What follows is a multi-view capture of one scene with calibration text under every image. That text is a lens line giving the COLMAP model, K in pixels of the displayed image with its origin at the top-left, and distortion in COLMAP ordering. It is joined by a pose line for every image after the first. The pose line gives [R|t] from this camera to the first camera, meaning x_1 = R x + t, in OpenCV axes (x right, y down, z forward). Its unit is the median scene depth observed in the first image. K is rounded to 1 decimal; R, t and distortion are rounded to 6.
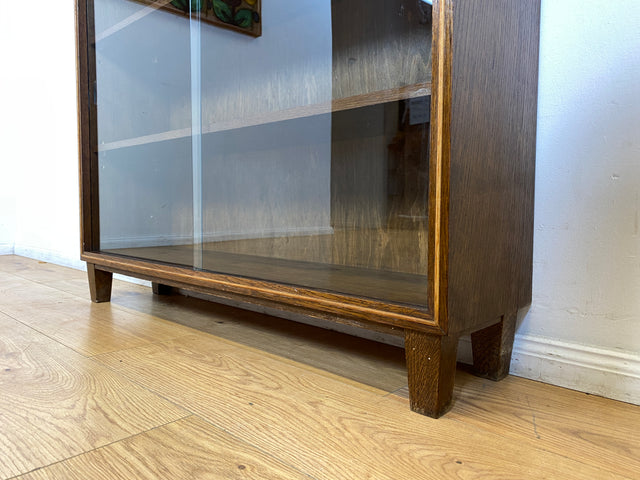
lens RADIAL K [[492.5, 0, 313.8], [0, 492.5, 229.1], [0, 0, 1]] dist [0.025081, -0.021048]
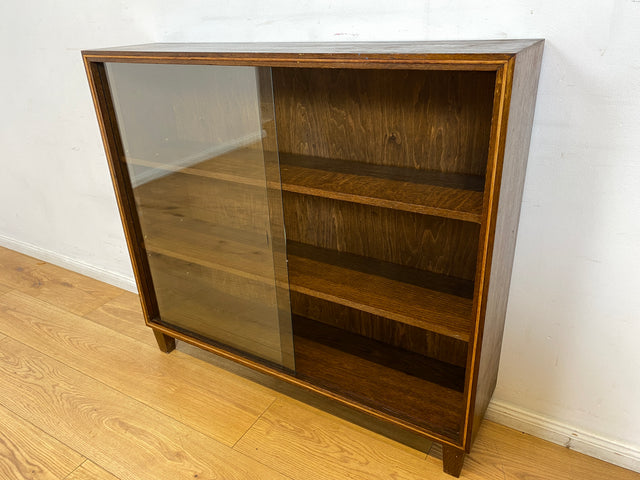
lens RADIAL K [[492.5, 0, 316.6], [0, 492.5, 239.1], [0, 0, 1]] dist [0.025081, -0.021048]
pose [[0.974701, -0.138739, 0.175242, -0.366558], [0.062072, 0.921211, 0.384080, -0.911980], [-0.214721, -0.363485, 0.906517, -0.234990]]
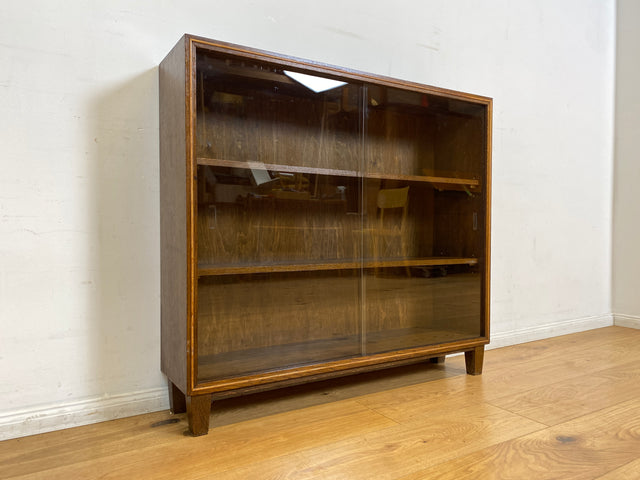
lens RADIAL K [[492.5, 0, 319.1], [0, 492.5, 236.7], [0, 0, 1]] dist [0.025081, -0.021048]
pose [[0.250985, -0.018292, 0.967818, -1.951188], [0.046347, 0.998902, 0.006860, -0.340992], [-0.966881, 0.043133, 0.251557, 0.807442]]
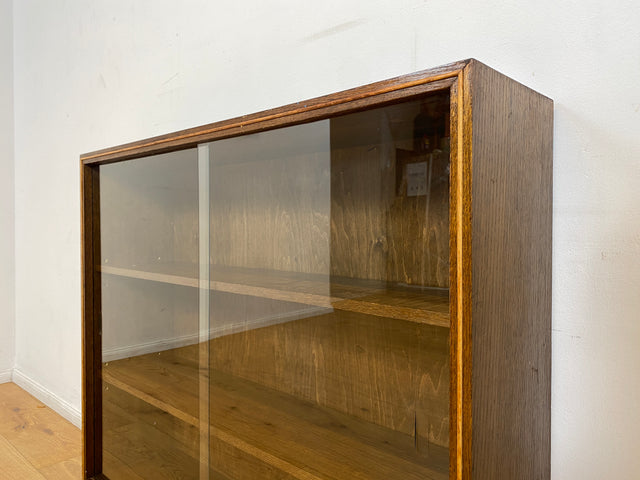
lens RADIAL K [[482.9, 0, 315.0], [0, 482.9, 224.9], [0, 0, 1]] dist [0.051880, -0.042400]
pose [[0.999947, -0.008304, 0.006069, -0.020299], [0.008565, 0.998984, -0.044243, -0.623272], [-0.005696, 0.044292, 0.999002, 0.012598]]
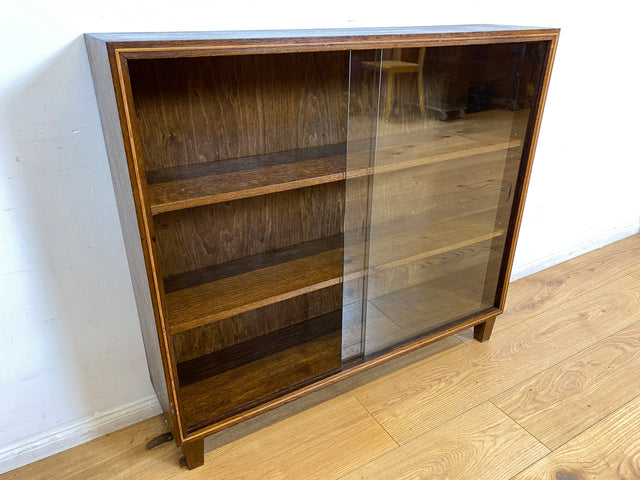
lens RADIAL K [[492.5, 0, 322.3], [0, 492.5, 241.8], [0, 0, 1]] dist [0.025081, -0.021048]
pose [[0.265018, -0.424378, 0.865834, -1.526783], [0.043709, 0.902306, 0.428875, -0.945206], [-0.963252, -0.075815, 0.257677, 0.858330]]
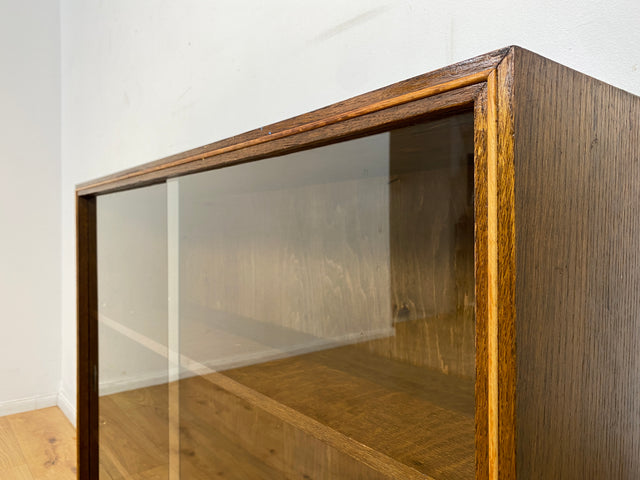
lens RADIAL K [[482.9, 0, 315.1], [0, 482.9, 227.8], [0, 0, 1]] dist [0.051880, -0.042400]
pose [[0.990231, -0.011278, -0.138983, 0.095946], [0.004212, 0.998688, -0.051025, -0.722039], [0.139376, 0.049942, 0.988979, 0.282572]]
